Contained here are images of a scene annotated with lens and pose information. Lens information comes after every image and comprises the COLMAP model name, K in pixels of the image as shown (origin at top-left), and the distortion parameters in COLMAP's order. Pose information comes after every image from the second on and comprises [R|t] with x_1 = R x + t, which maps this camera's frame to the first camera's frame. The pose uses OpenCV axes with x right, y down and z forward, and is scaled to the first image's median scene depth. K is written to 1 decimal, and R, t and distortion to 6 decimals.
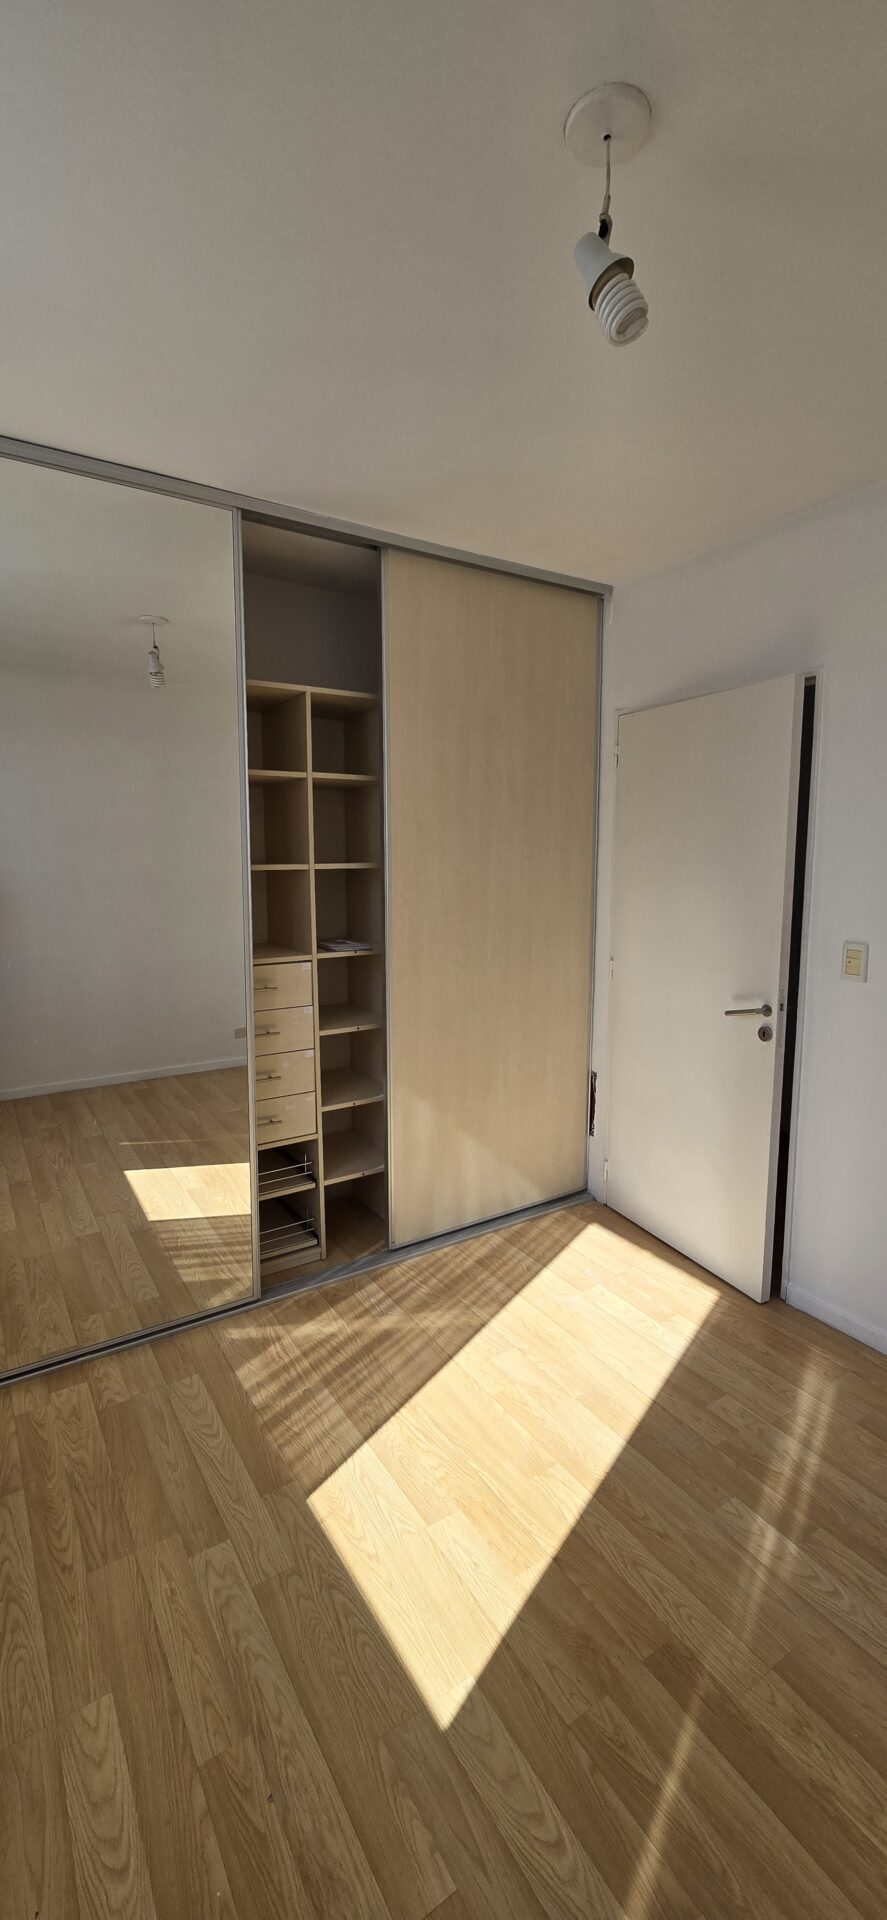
lens RADIAL K [[782.6, 0, 436.2], [0, 782.6, 956.3], [0, 0, 1]] dist [-0.009278, 0.003265]
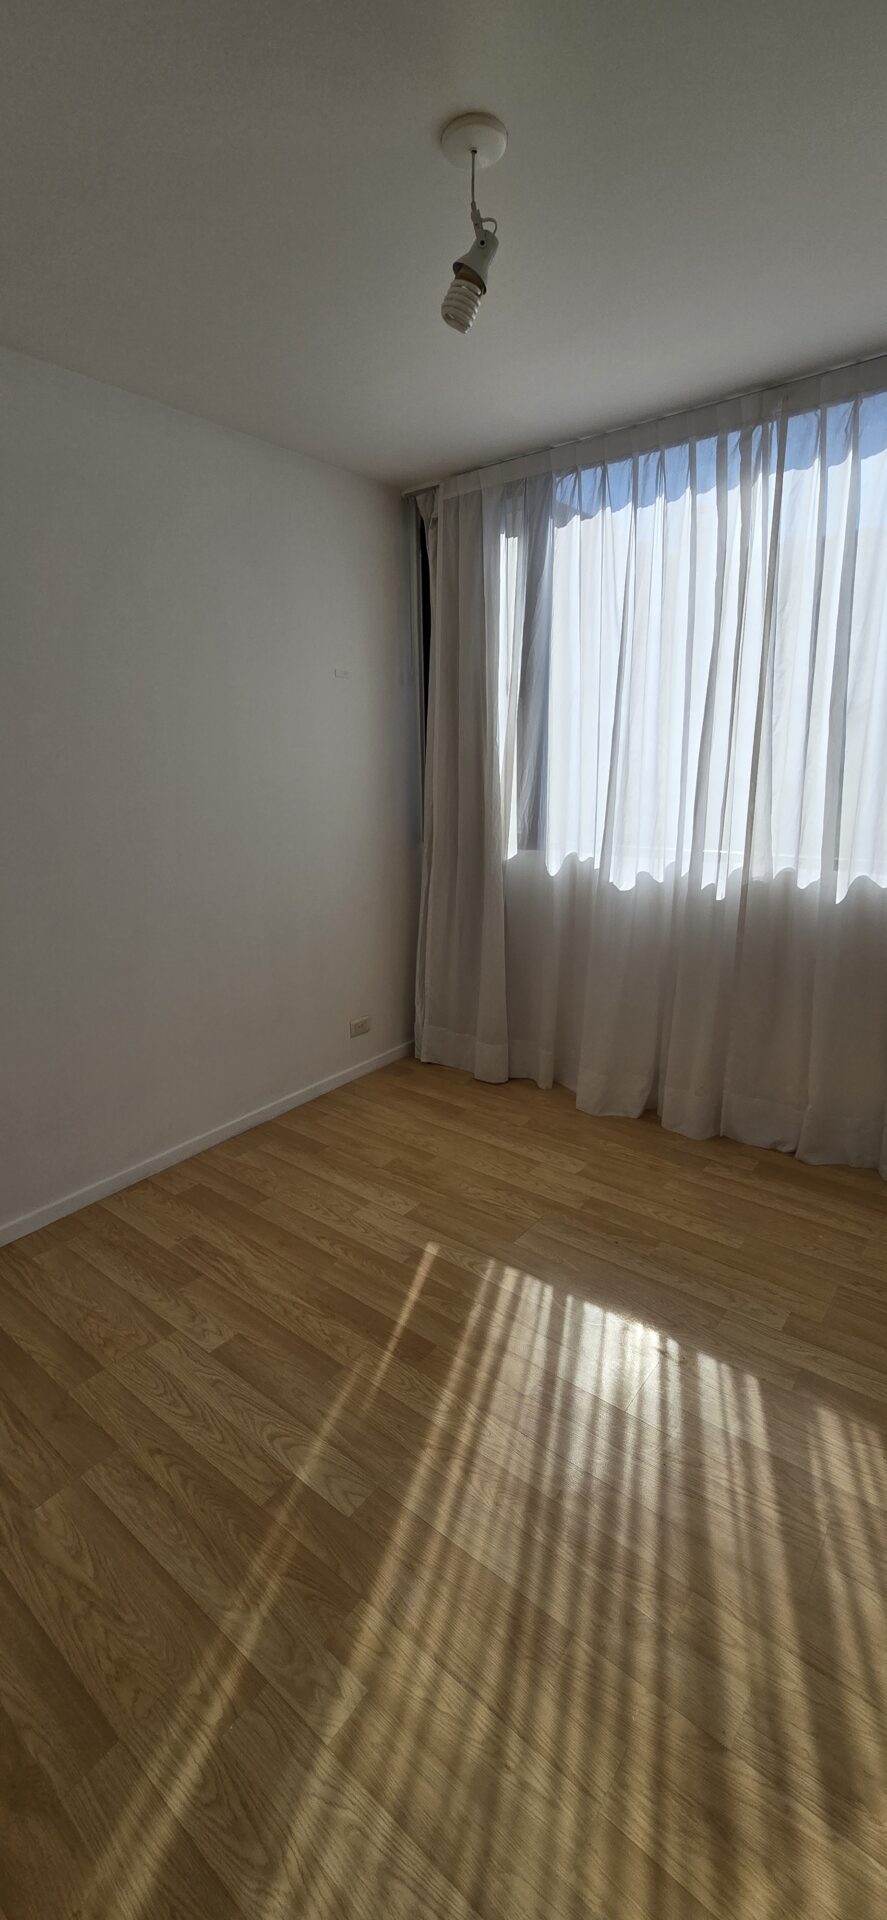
lens RADIAL K [[782.6, 0, 436.2], [0, 782.6, 956.3], [0, 0, 1]] dist [-0.009278, 0.003265]
pose [[-0.946012, 0.107655, -0.305732, 0.467260], [-0.014452, 0.928286, 0.371587, -0.176960], [0.323810, 0.355944, -0.876613, 1.496653]]
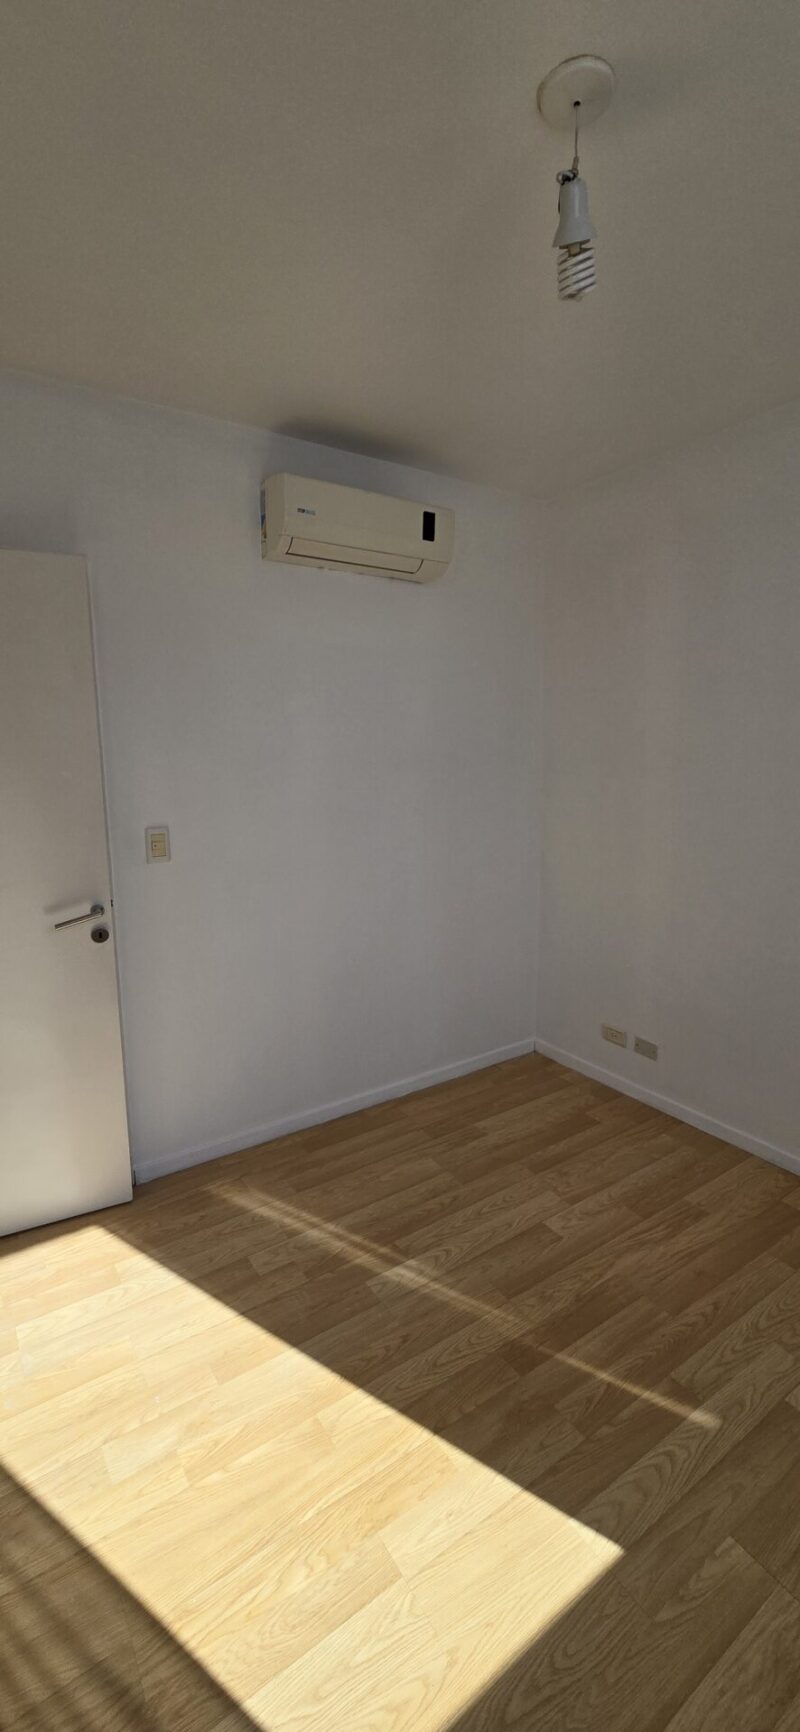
lens RADIAL K [[705.9, 0, 393.4], [0, 705.9, 862.6], [0, 0, 1]] dist [-0.009278, 0.003265]
pose [[-0.022031, -0.157957, 0.987200, -0.561243], [0.141249, 0.977043, 0.159484, -0.097954], [-0.989729, 0.142955, 0.000786, 0.832593]]
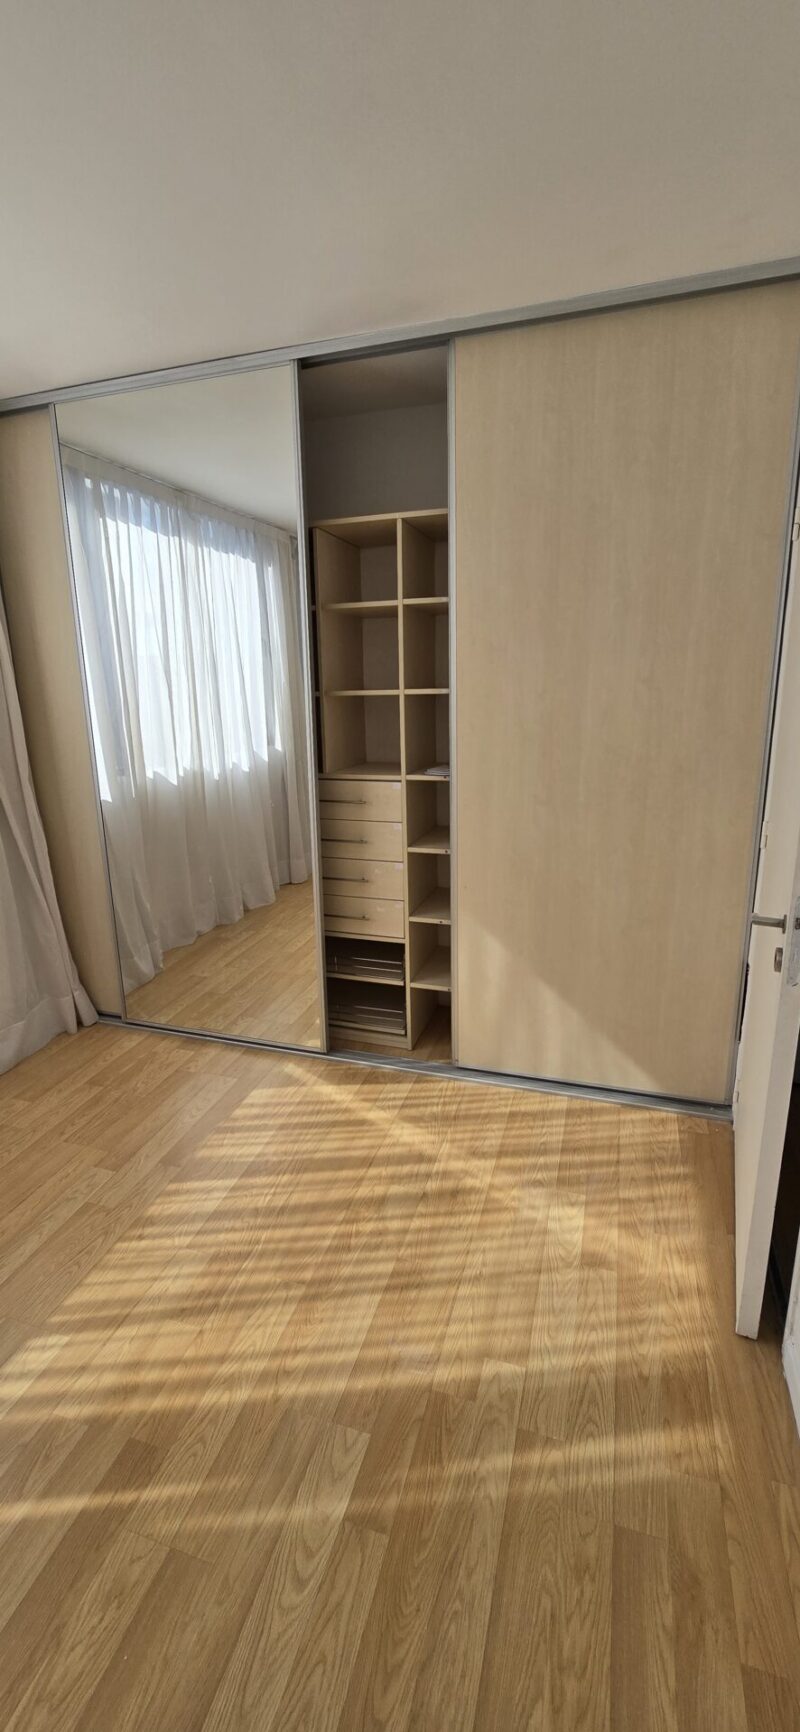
lens RADIAL K [[705.9, 0, 393.4], [0, 705.9, 862.6], [0, 0, 1]] dist [-0.009278, 0.003265]
pose [[0.641528, 0.179945, -0.745696, 0.836154], [-0.086524, 0.982868, 0.162740, -0.059725], [0.762205, -0.039882, 0.646106, 0.519502]]
